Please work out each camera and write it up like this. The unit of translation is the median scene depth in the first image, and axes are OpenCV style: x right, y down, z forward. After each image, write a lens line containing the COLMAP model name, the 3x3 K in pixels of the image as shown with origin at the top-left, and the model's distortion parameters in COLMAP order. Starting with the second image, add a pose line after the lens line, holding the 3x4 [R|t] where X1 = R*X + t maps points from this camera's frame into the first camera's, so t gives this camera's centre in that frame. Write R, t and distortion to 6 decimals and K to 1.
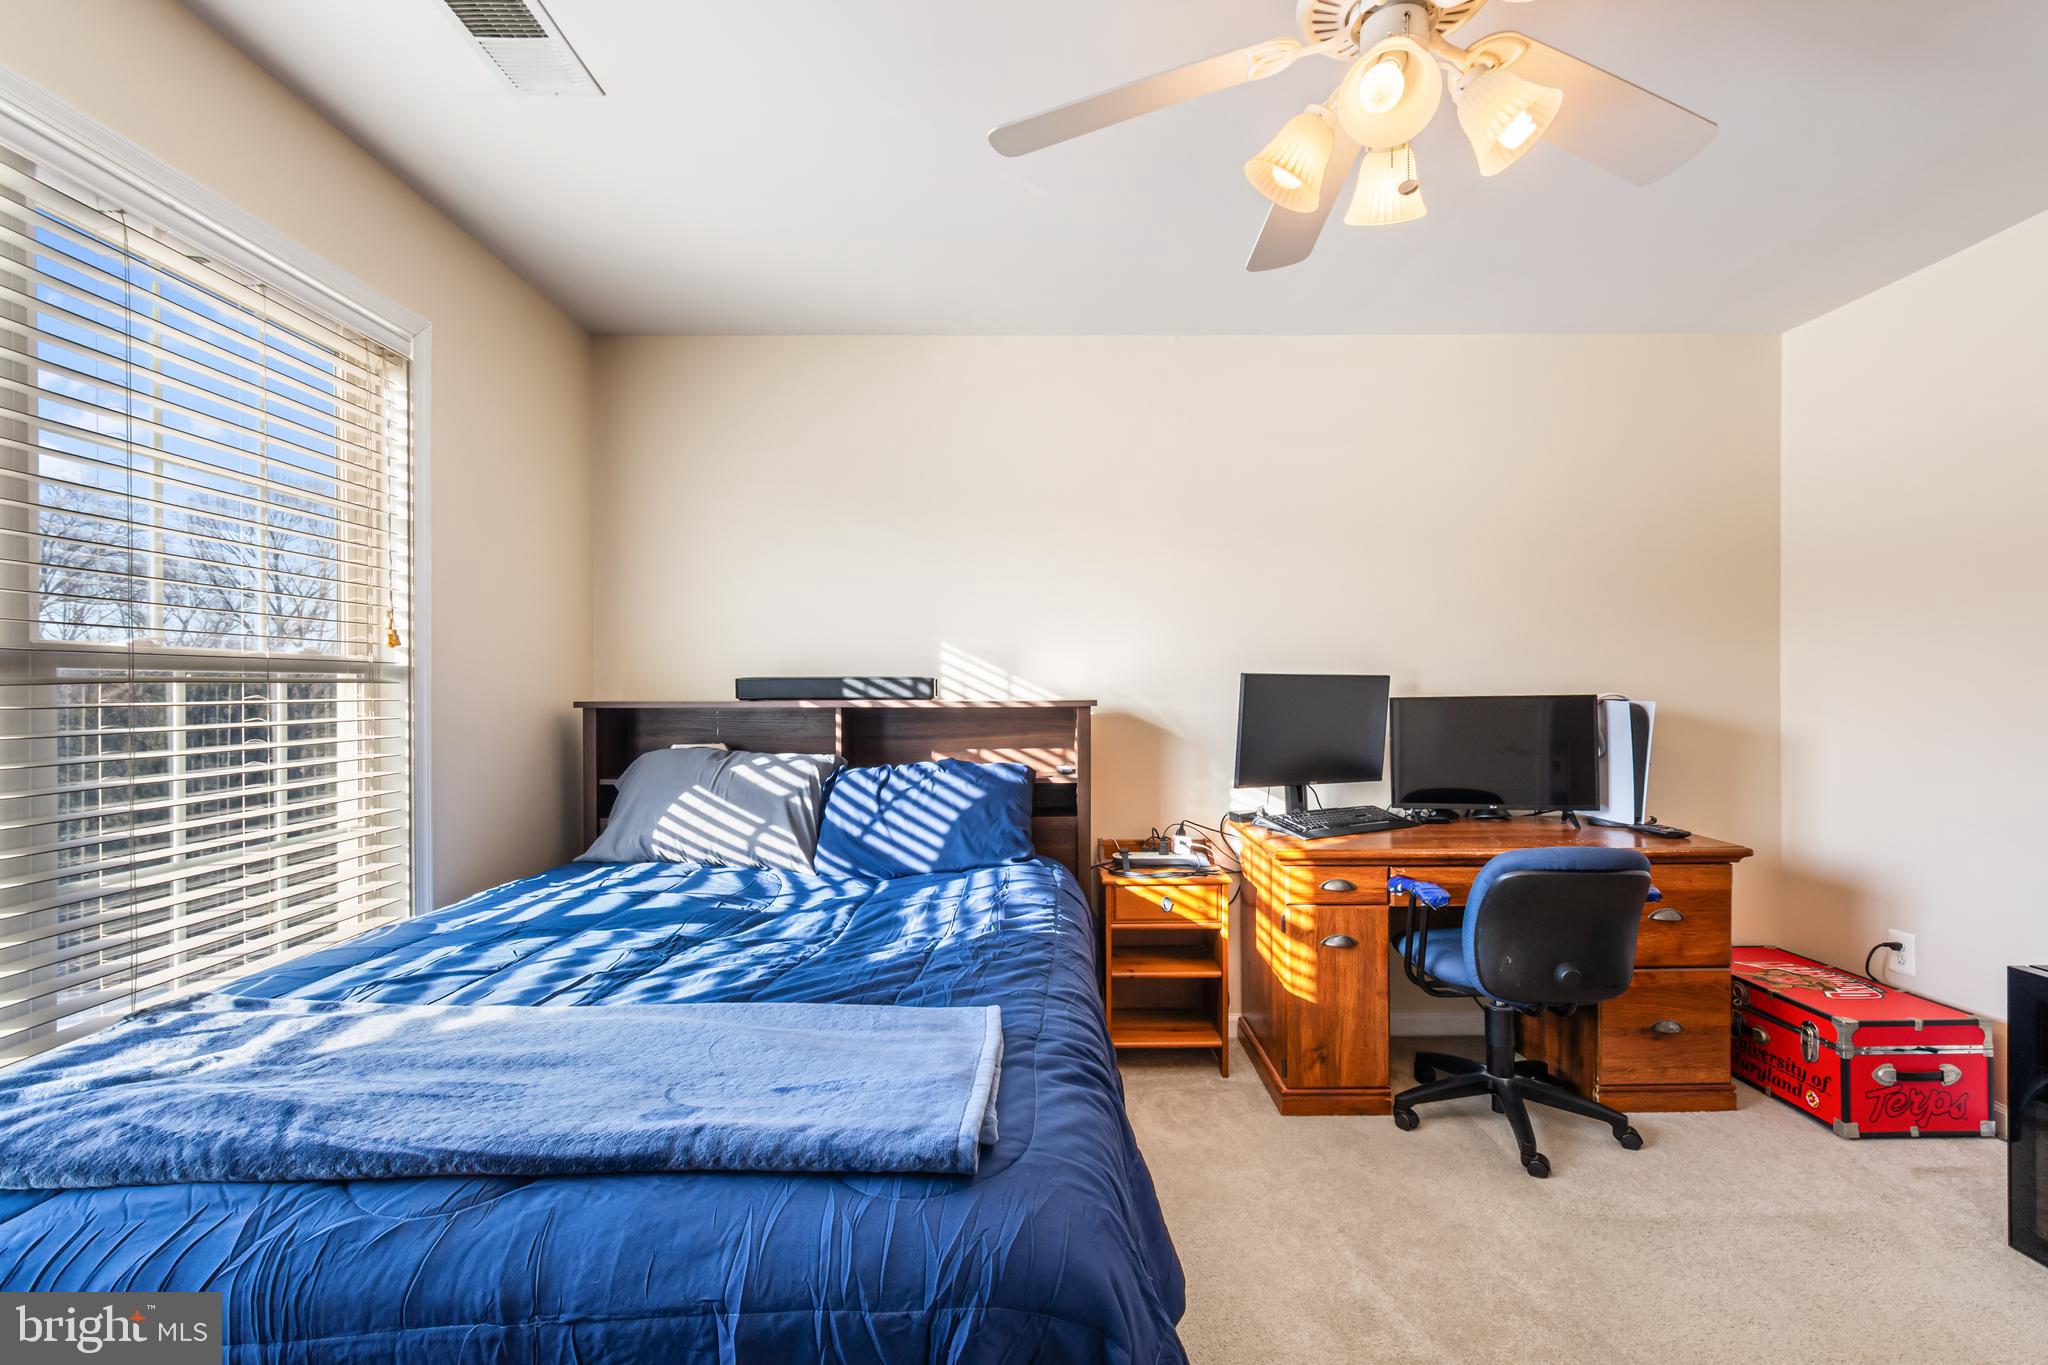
lens RADIAL K [[946.3, 0, 1024.0], [0, 946.3, 682.5], [0, 0, 1]] dist [0.008606, 0.000215]
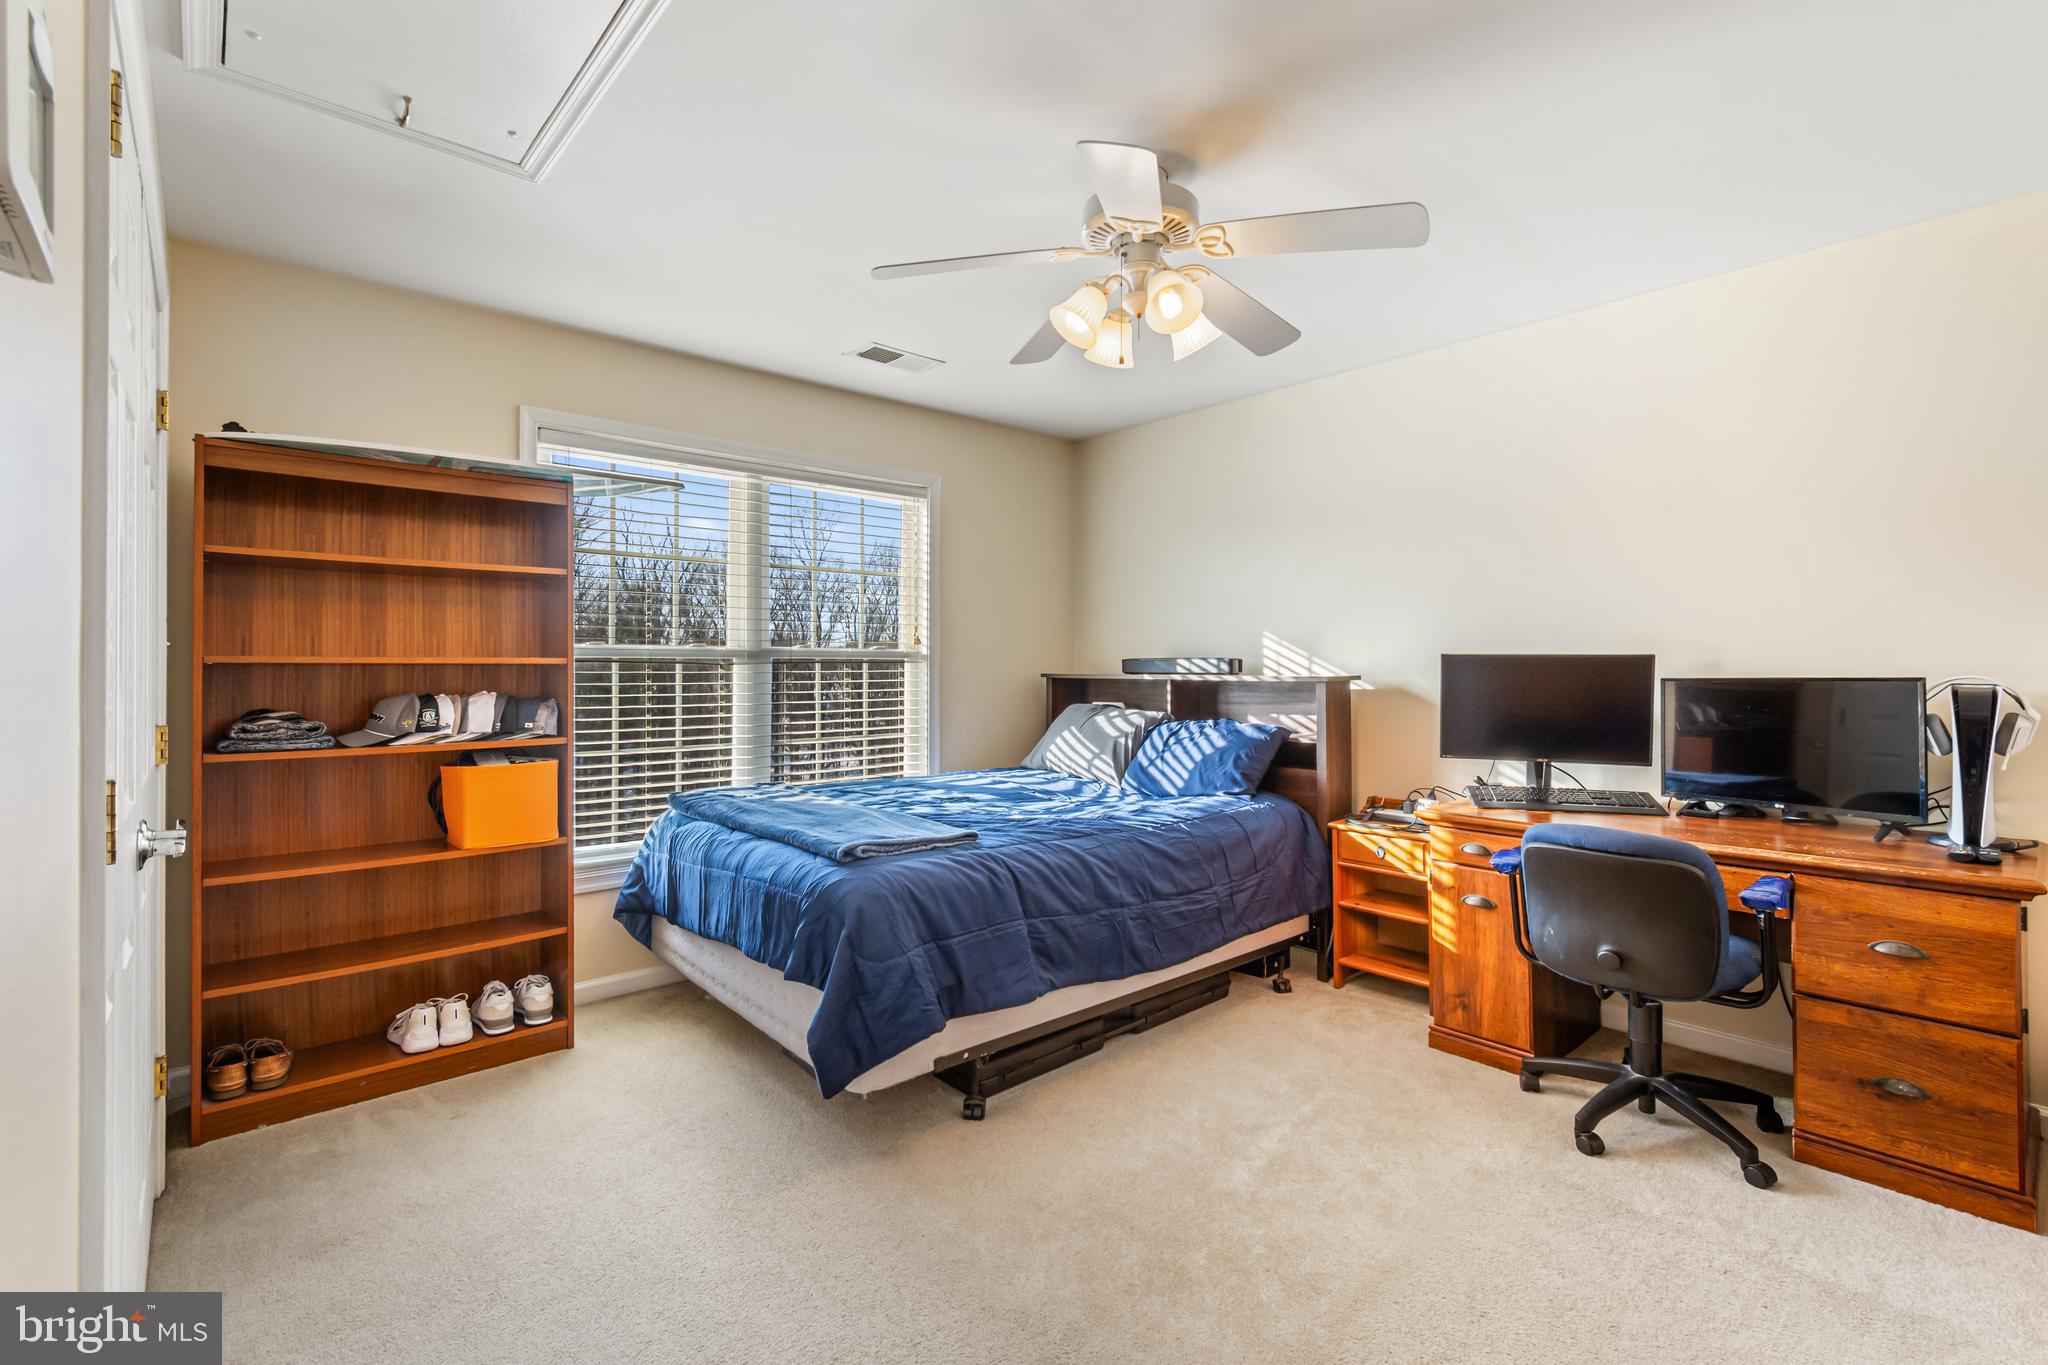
lens RADIAL K [[927.0, 0, 1031.6], [0, 927.0, 659.2], [0, 0, 1]] dist [-0.003042, -0.000128]
pose [[0.648419, -0.003970, -0.761273, 0.787672], [0.001215, 0.999991, -0.004180, 0.001050], [0.761283, 0.001785, 0.648418, -0.069624]]
